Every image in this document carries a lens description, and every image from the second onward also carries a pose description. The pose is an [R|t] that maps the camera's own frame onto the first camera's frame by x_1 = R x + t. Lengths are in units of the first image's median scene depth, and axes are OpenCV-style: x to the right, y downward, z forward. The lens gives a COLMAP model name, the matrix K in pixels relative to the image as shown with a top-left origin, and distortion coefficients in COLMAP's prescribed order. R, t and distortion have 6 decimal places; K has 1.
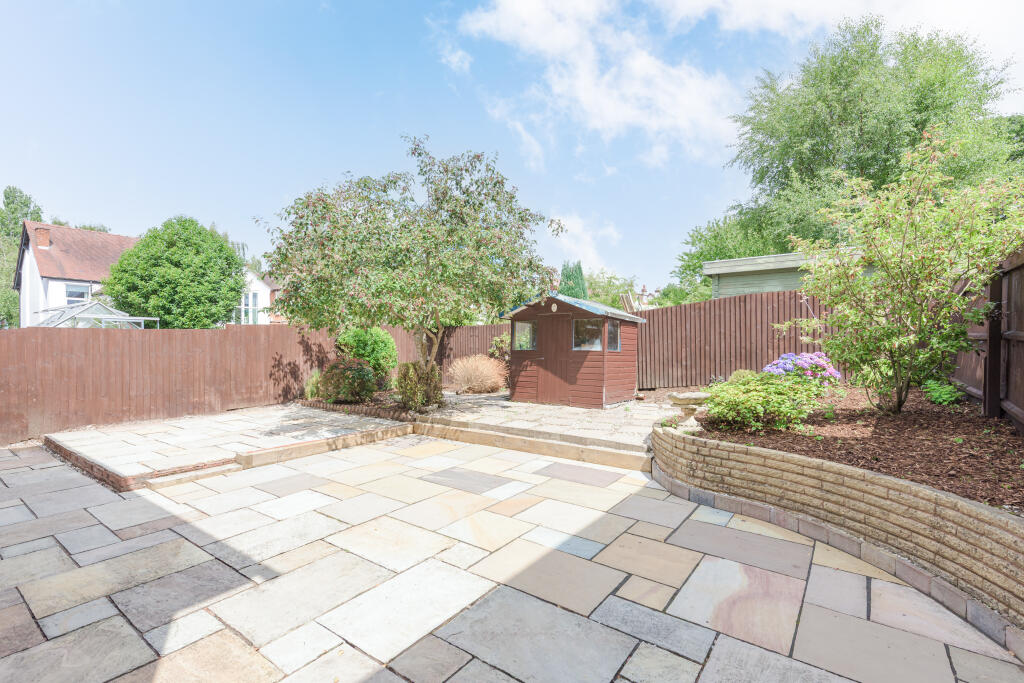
lens RADIAL K [[466.7, 0, 517.8], [0, 466.7, 343.2], [0, 0, 1]] dist [0.000322, -0.000594]
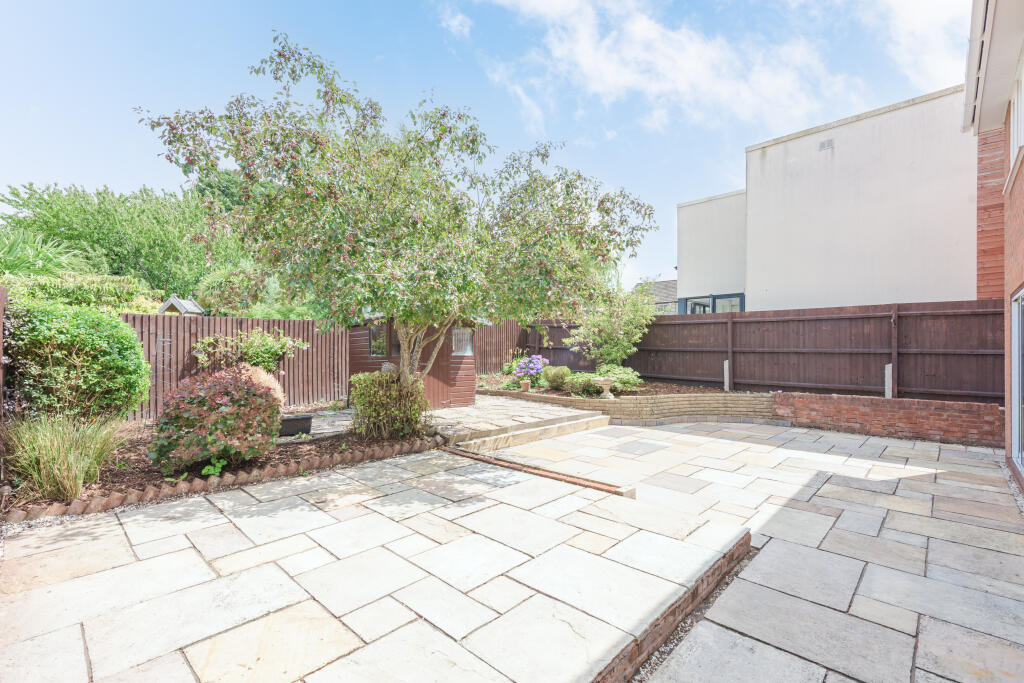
lens RADIAL K [[449.5, 0, 518.1], [0, 449.5, 350.4], [0, 0, 1]] dist [0.000455, 0.000286]
pose [[0.129701, 0.006230, 0.991534, -0.919425], [-0.004604, 0.999973, -0.005681, 0.009567], [-0.991542, -0.003829, 0.129726, 0.734633]]
